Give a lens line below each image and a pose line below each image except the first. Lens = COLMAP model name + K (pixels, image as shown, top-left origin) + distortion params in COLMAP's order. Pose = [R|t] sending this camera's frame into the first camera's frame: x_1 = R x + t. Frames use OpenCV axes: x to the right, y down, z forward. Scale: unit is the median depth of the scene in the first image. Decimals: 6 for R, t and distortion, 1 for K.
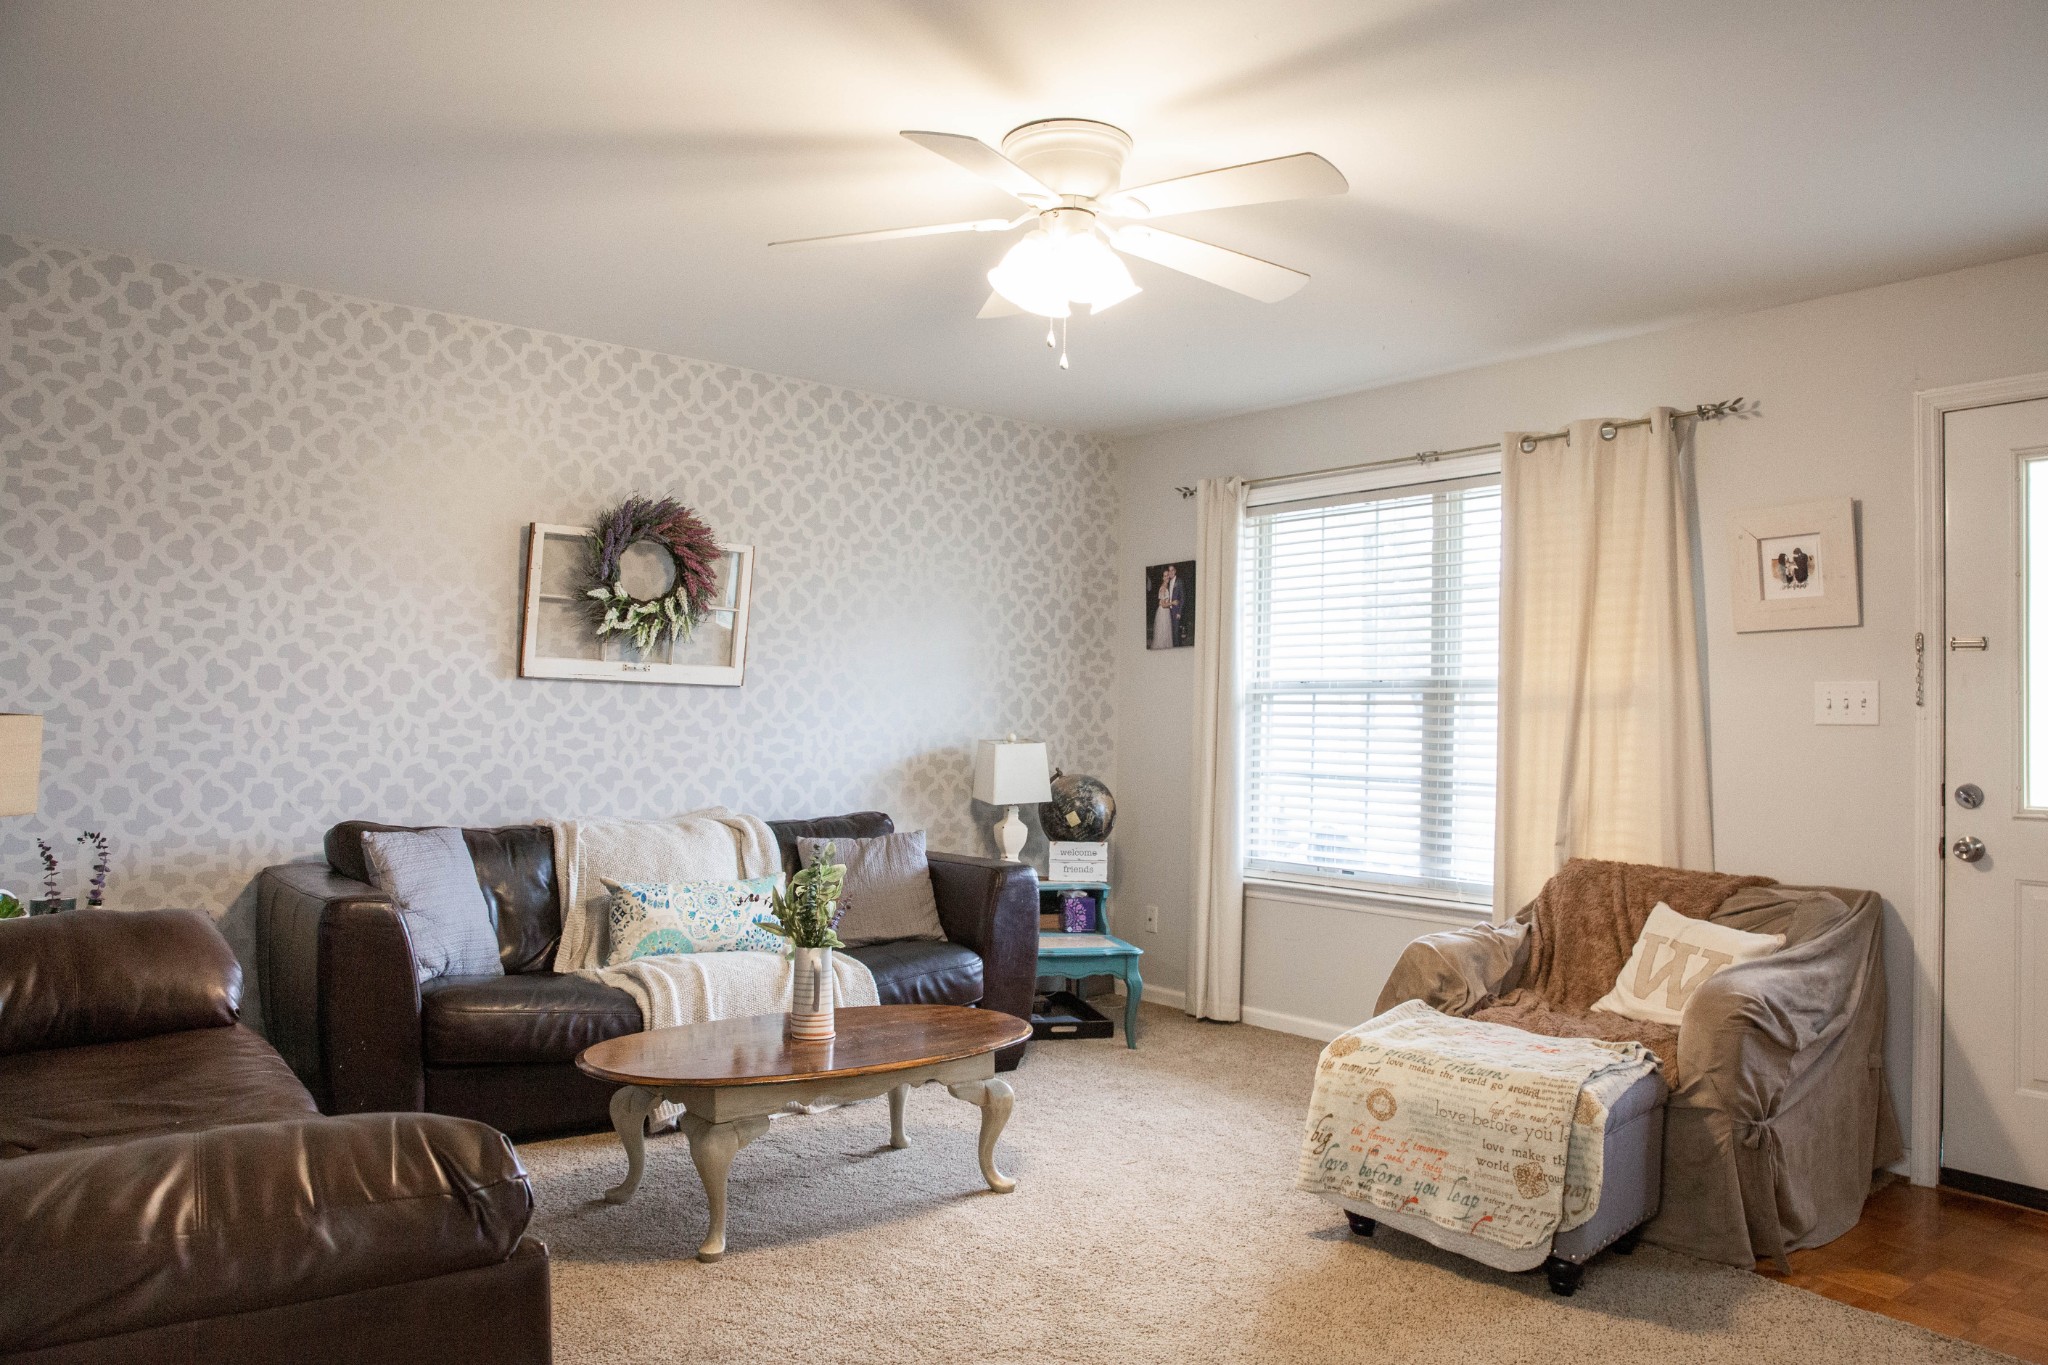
lens RADIAL K [[1412.0, 0, 1017.9], [0, 1412.0, 680.1], [0, 0, 1]] dist [-0.066379, 0.037527]
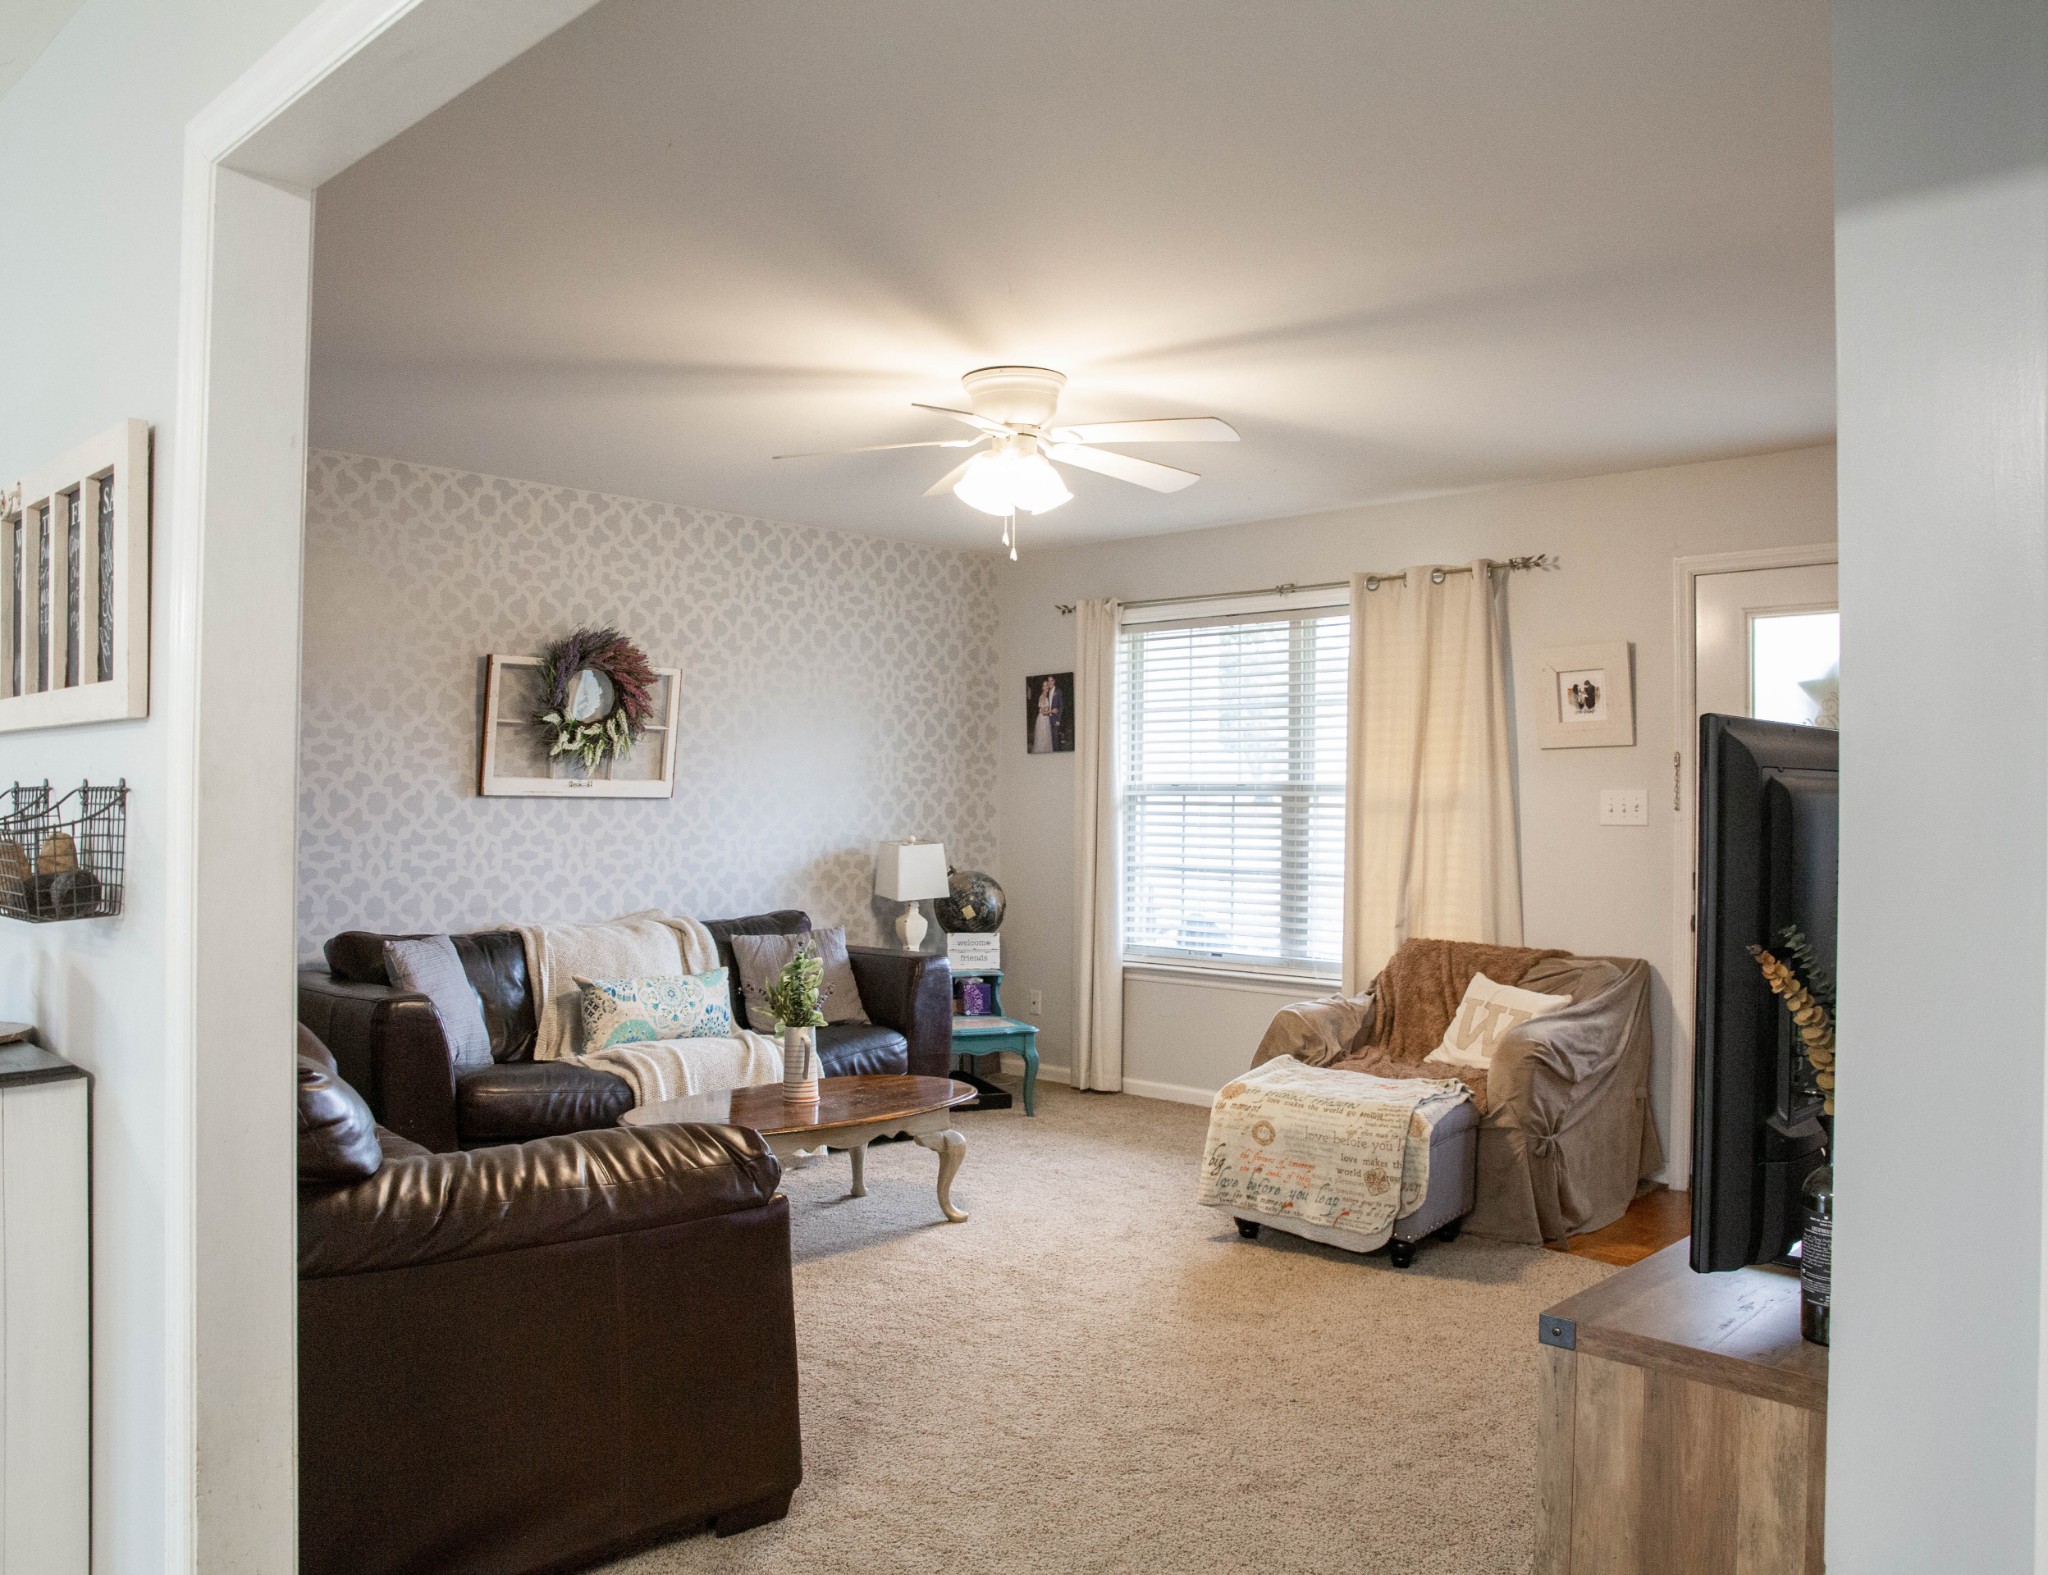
lens RADIAL K [[1520.0, 0, 1013.9], [0, 1520.0, 797.7], [0, 0, 1]] dist [-0.049757, -0.012237]
pose [[0.992959, -0.013612, 0.117676, -0.080493], [0.010431, 0.999564, 0.027612, -0.028802], [-0.118000, -0.026190, 0.992668, -0.218745]]
